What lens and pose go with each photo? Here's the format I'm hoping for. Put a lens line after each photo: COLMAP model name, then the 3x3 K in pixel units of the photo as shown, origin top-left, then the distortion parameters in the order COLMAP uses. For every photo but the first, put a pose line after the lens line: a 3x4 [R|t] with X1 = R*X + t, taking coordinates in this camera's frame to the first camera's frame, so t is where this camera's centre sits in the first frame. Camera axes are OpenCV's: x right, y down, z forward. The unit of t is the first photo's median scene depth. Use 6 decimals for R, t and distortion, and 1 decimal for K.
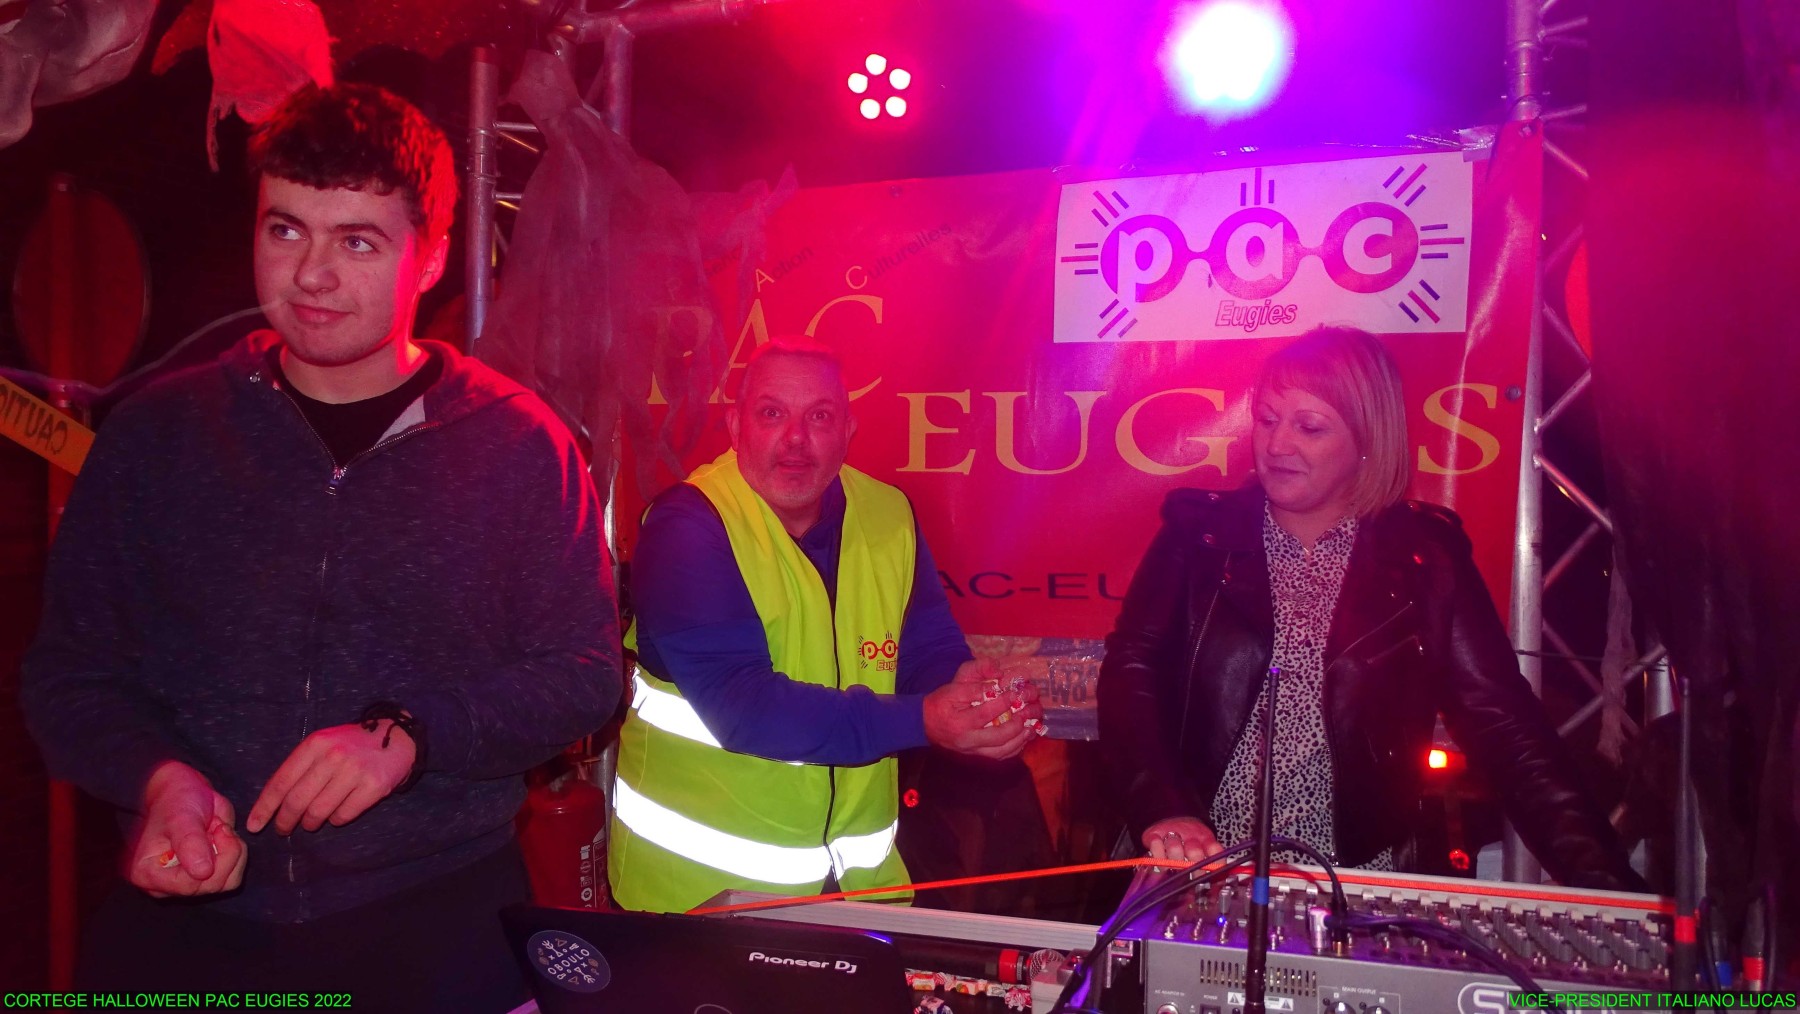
lens RADIAL K [[1358.4, 0, 900.0], [0, 1358.4, 507.0], [0, 0, 1]] dist [0.001899, 0.156104]
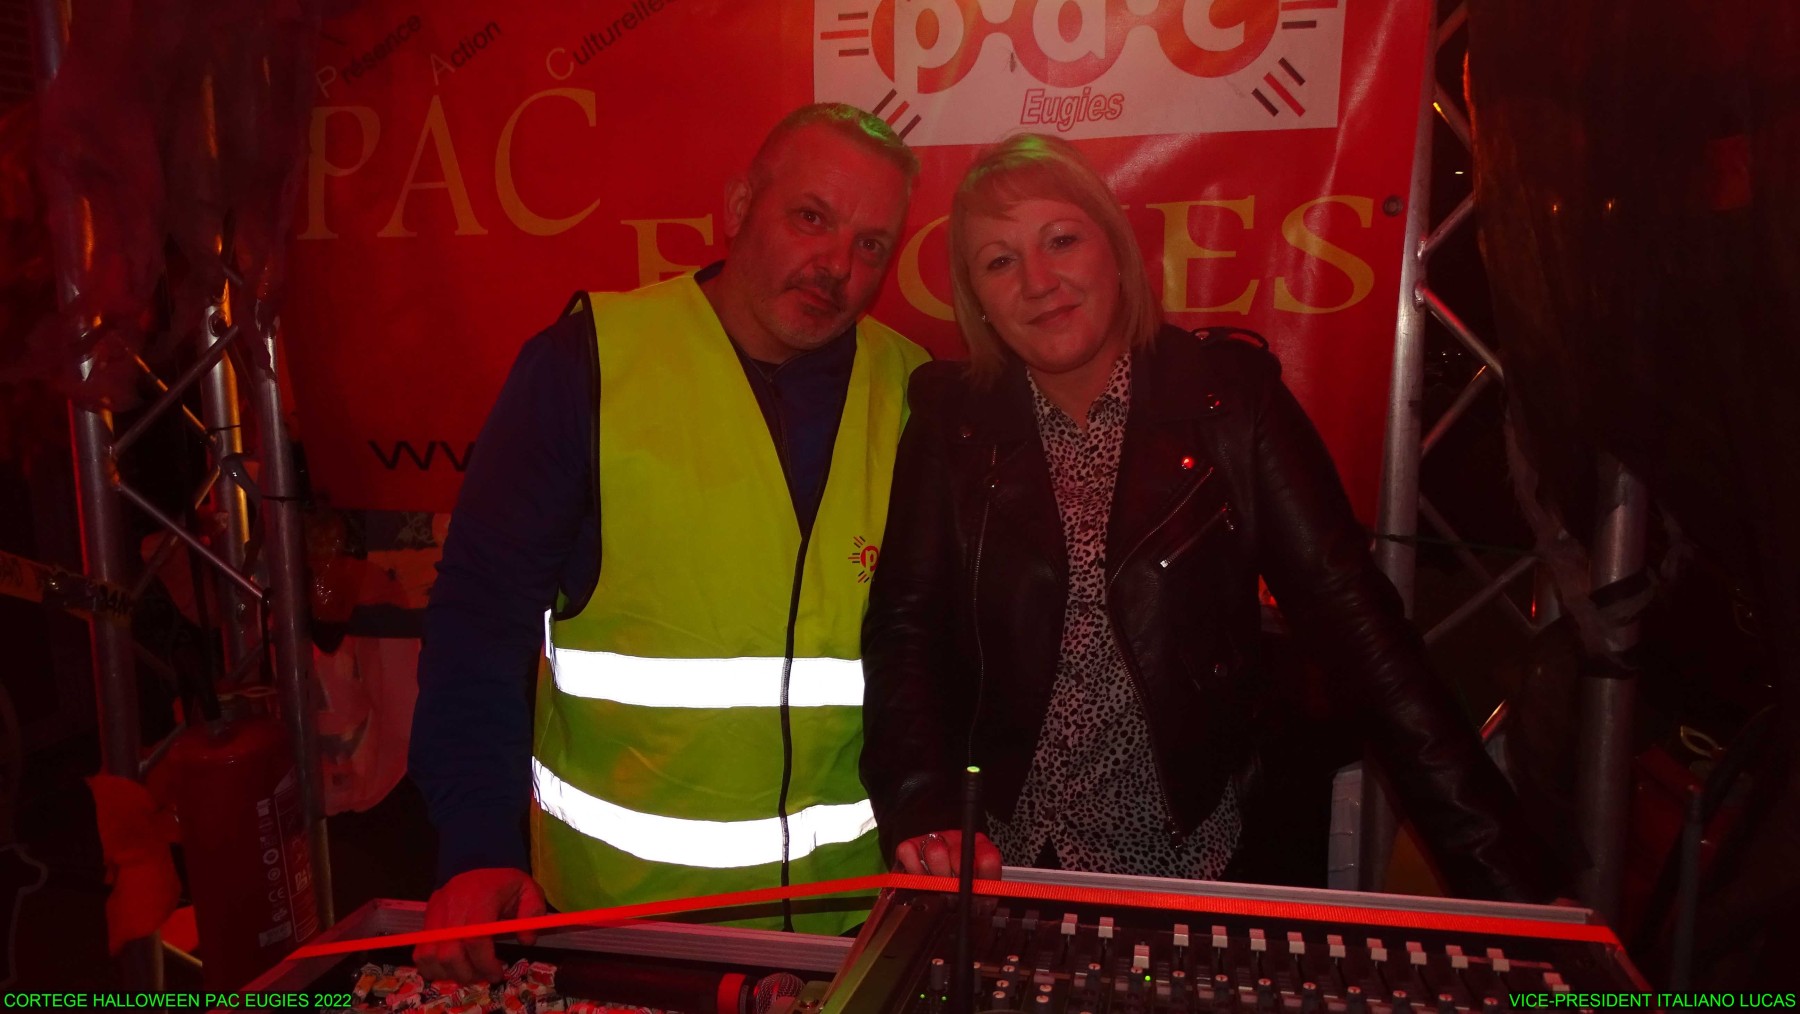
lens RADIAL K [[1358.4, 0, 900.0], [0, 1358.4, 507.0], [0, 0, 1]] dist [0.001899, 0.156104]
pose [[0.996098, -0.034438, 0.081256, 0.096042], [0.023597, 0.991130, 0.130782, -0.021469], [-0.085039, -0.128355, 0.988076, 0.224901]]
